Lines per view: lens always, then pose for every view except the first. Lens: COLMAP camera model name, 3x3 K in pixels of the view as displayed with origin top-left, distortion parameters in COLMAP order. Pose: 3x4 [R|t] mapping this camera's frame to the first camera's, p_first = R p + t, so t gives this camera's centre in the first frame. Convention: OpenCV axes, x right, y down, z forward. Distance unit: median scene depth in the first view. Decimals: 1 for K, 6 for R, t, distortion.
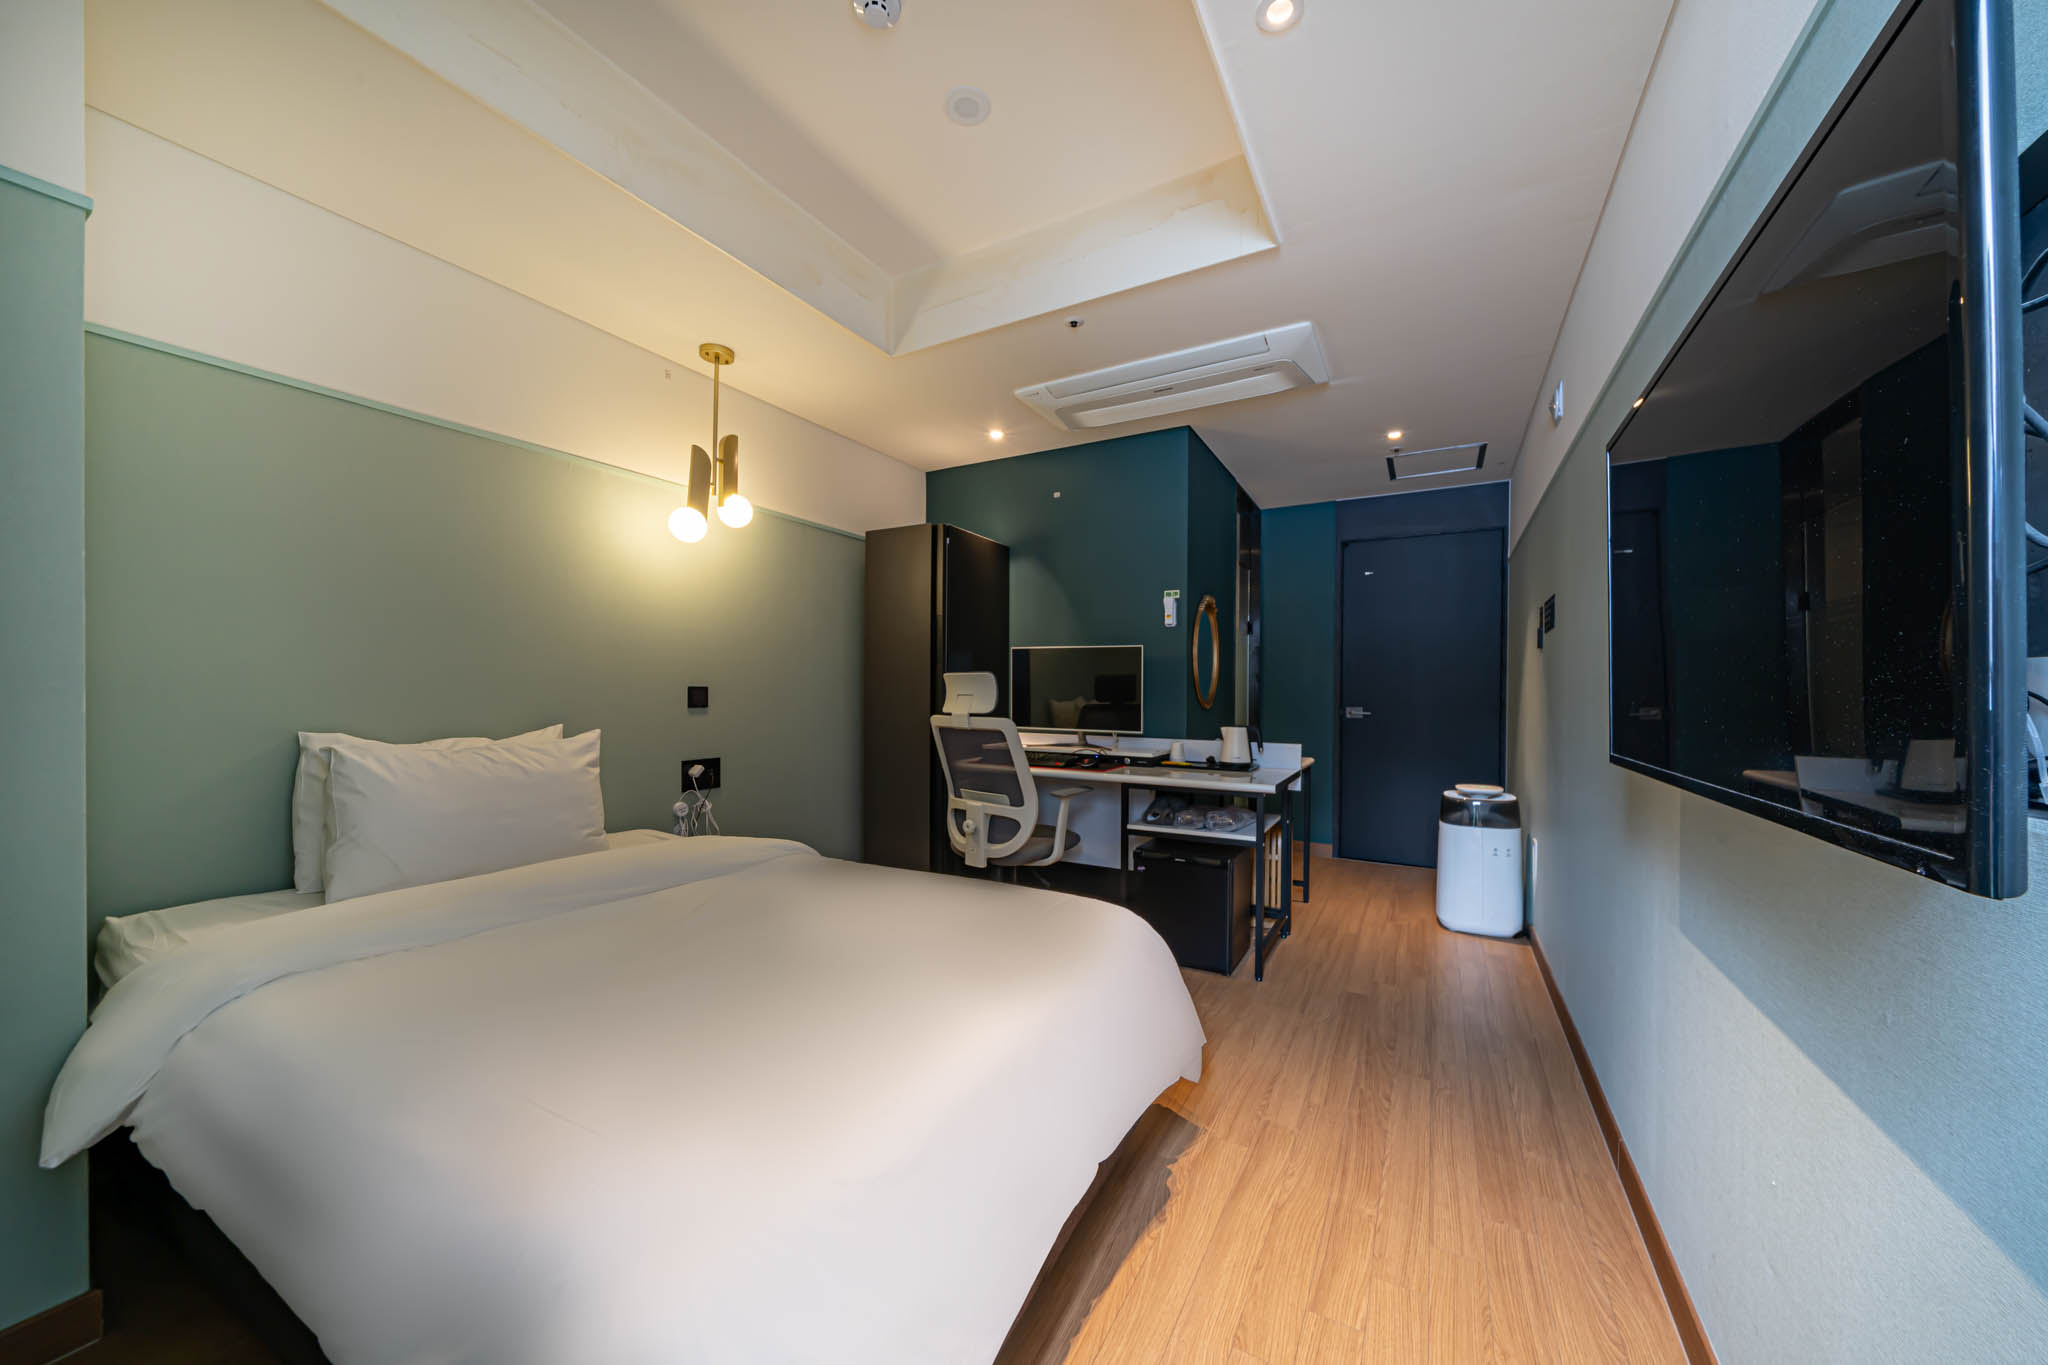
lens RADIAL K [[718.9, 0, 1040.8], [0, 718.9, 685.5], [0, 0, 1]] dist [0.000712, 0.000011]
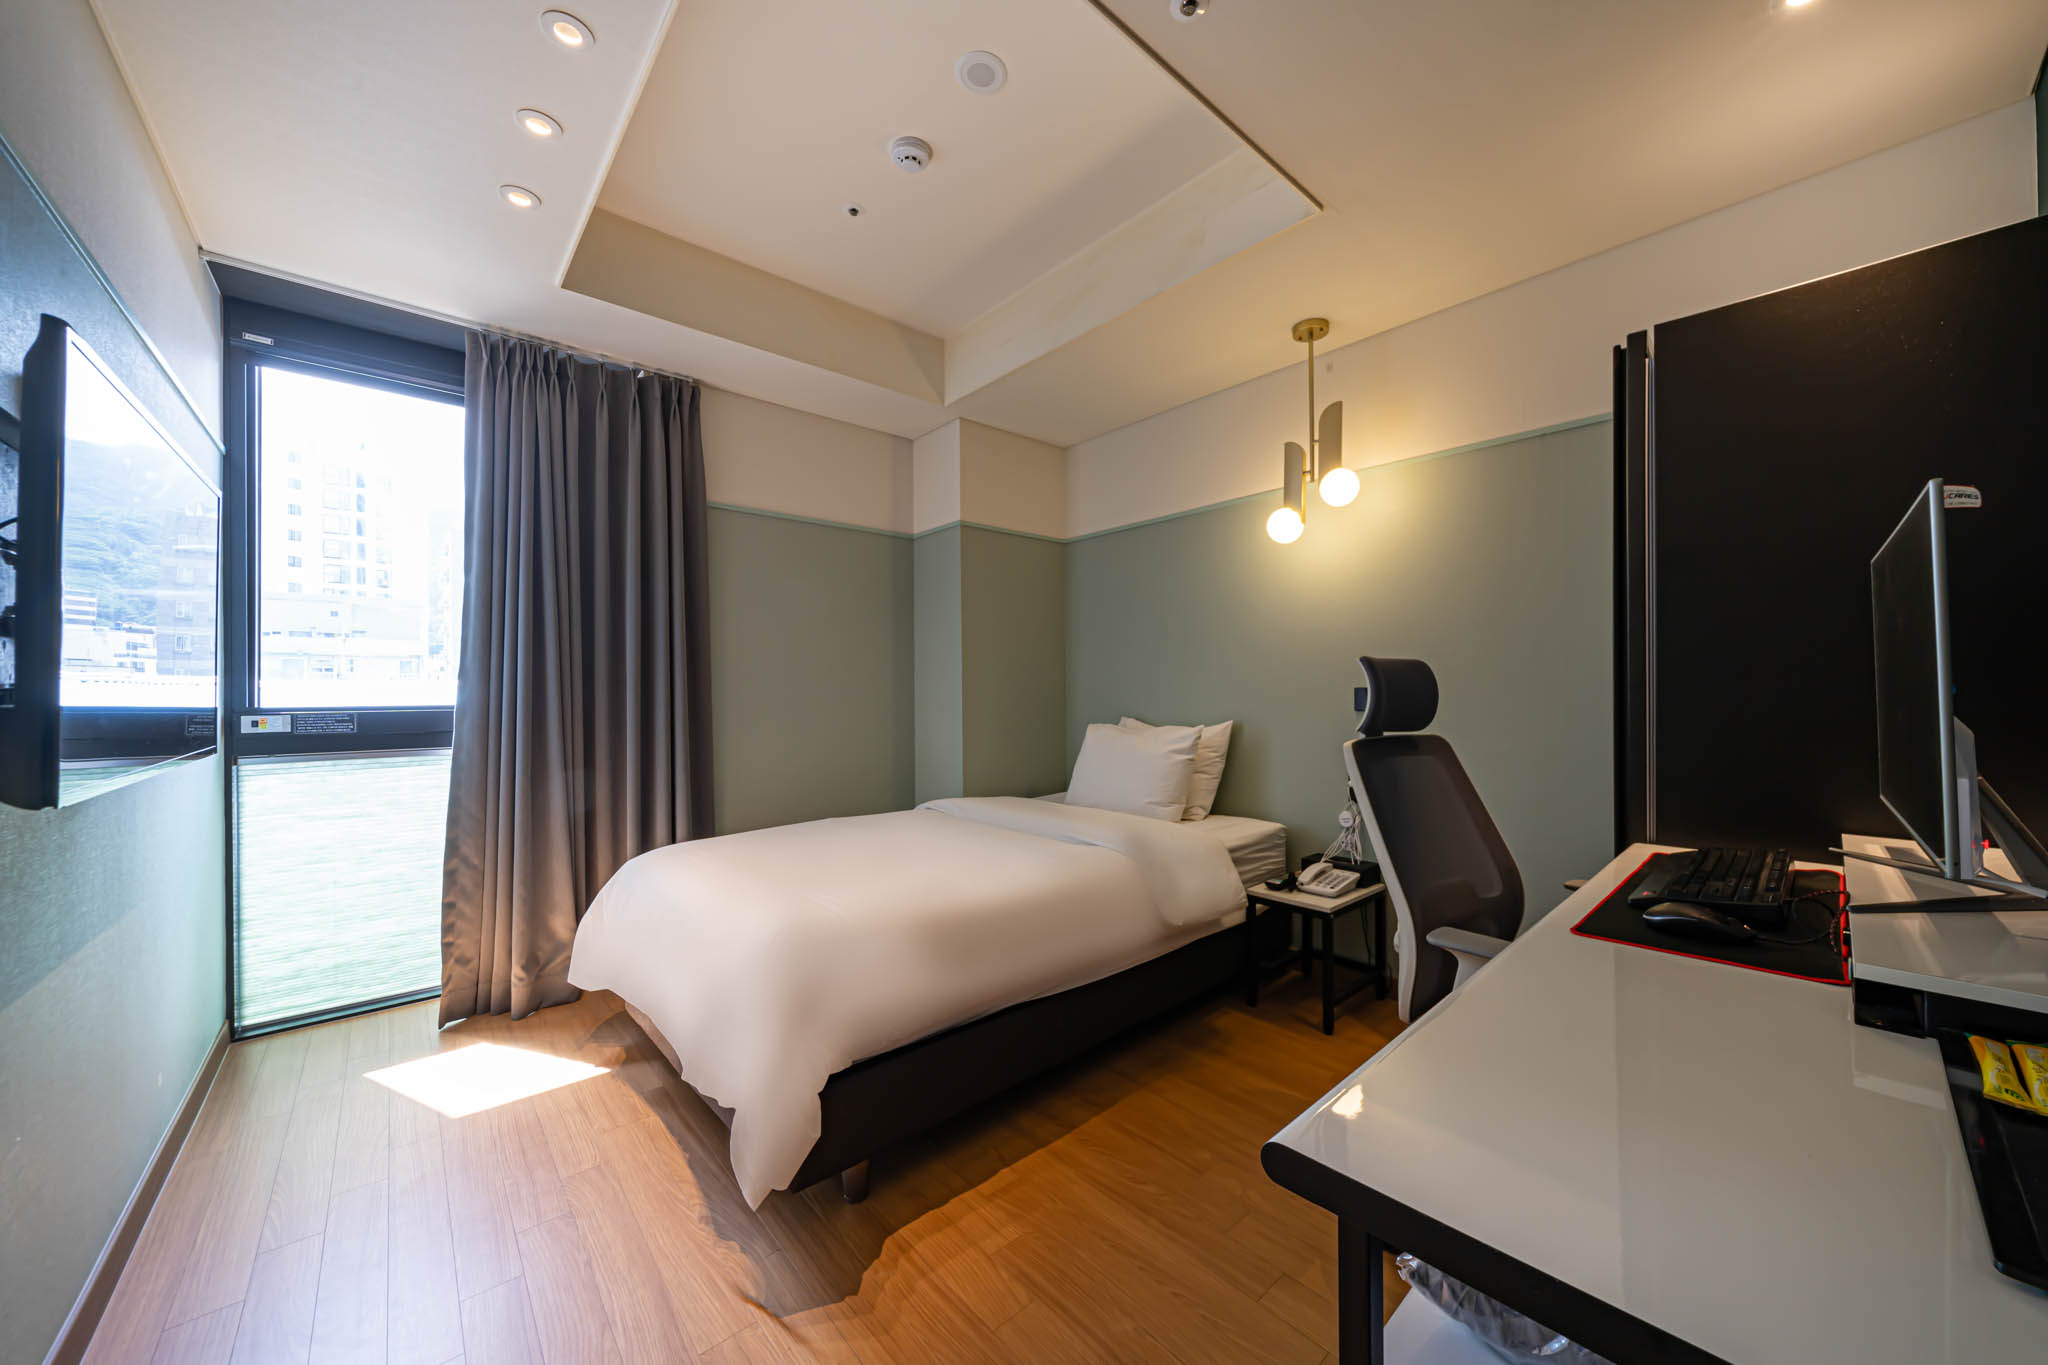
lens RADIAL K [[718.9, 0, 1040.2], [0, 718.9, 683.1], [0, 0, 1]] dist [0.000712, 0.000011]
pose [[-0.330487, -0.012582, -0.943727, 0.933685], [0.006942, 0.999852, -0.015762, 0.012002], [0.943785, -0.011761, -0.330351, 1.717591]]
